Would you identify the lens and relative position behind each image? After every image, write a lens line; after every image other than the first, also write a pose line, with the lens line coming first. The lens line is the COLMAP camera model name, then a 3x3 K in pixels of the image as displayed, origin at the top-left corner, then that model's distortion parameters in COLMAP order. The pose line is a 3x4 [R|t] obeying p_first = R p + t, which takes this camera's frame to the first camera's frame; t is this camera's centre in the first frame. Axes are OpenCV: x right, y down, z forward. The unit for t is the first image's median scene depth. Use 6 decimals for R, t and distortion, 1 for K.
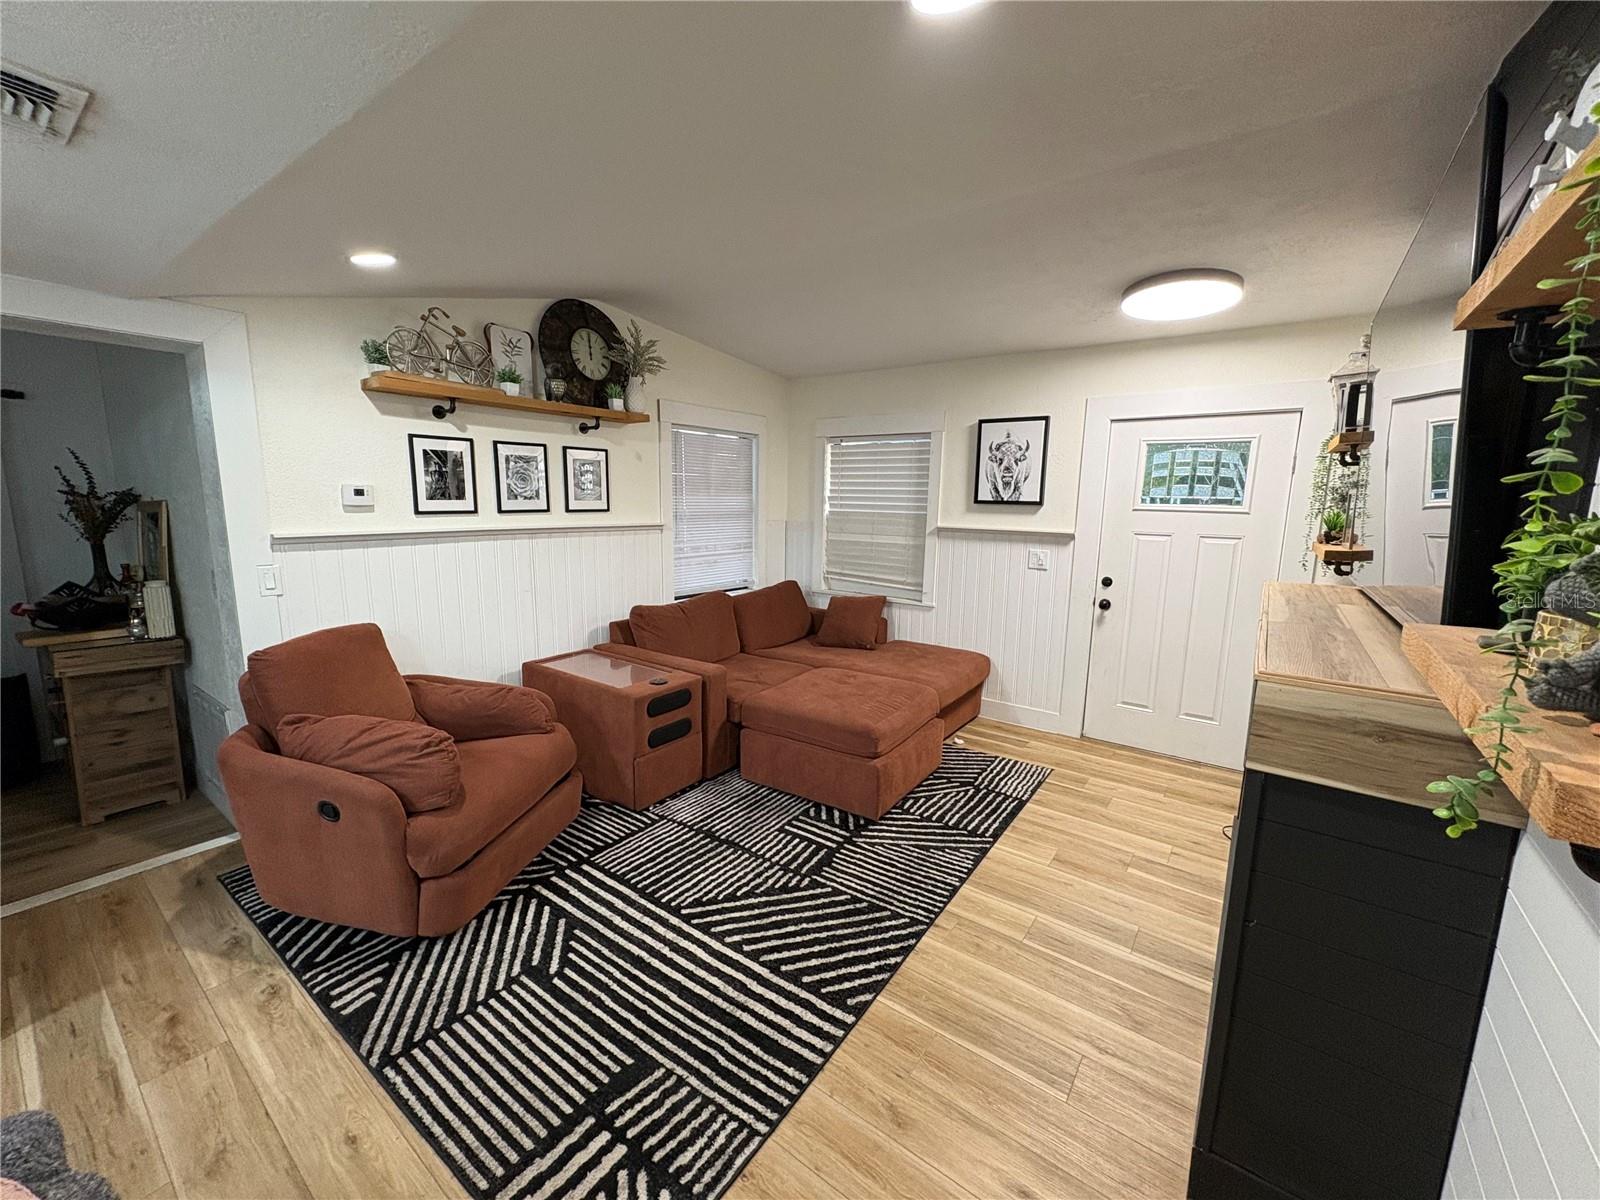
lens RADIAL K [[635.9, 0, 803.2], [0, 635.9, 604.0], [0, 0, 1]] dist [0.001259, 0.000337]
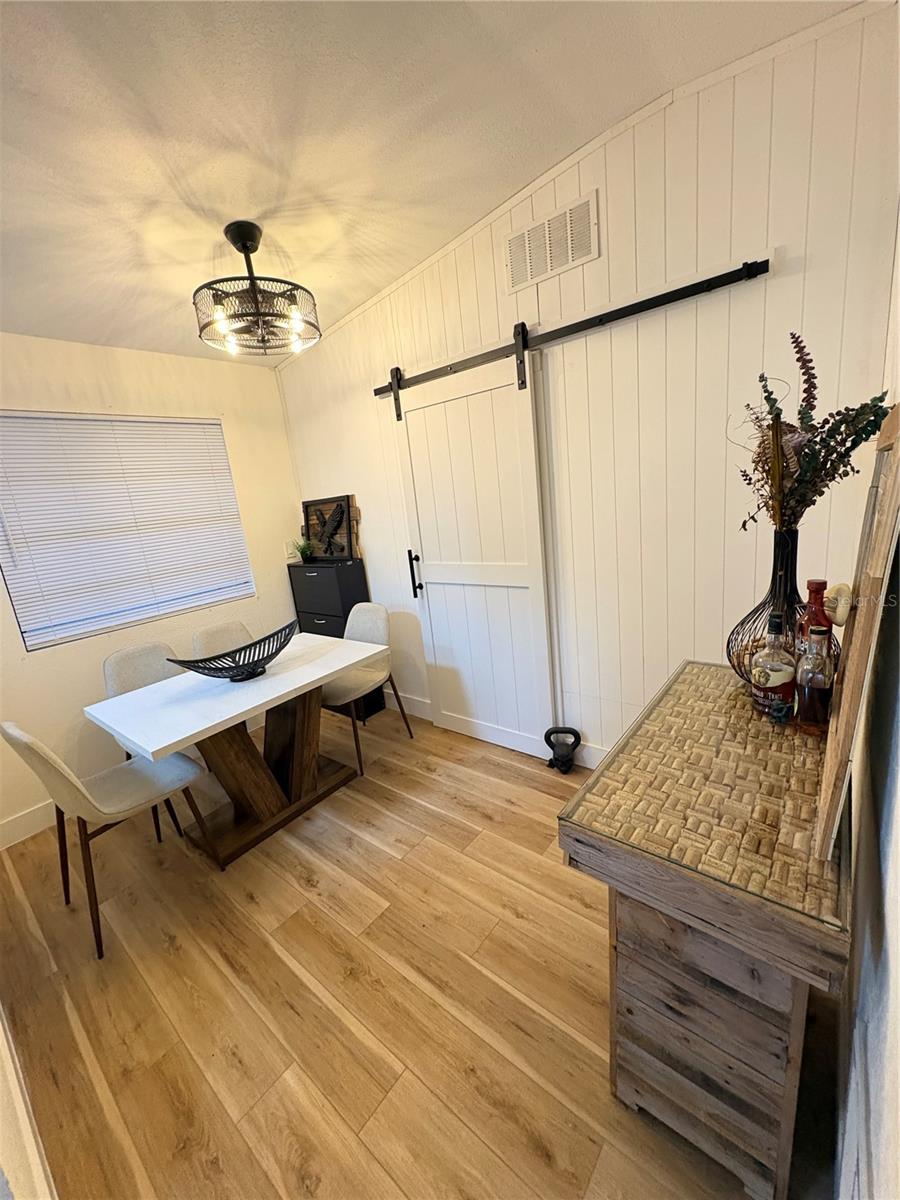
lens RADIAL K [[477.0, 0, 452.1], [0, 477.0, 601.3], [0, 0, 1]] dist [0.001259, 0.000337]
pose [[-0.032180, 0.218994, -0.975195, -0.794919], [-0.053083, 0.973949, 0.220466, -0.116736], [0.998071, 0.058861, -0.019717, 0.819541]]
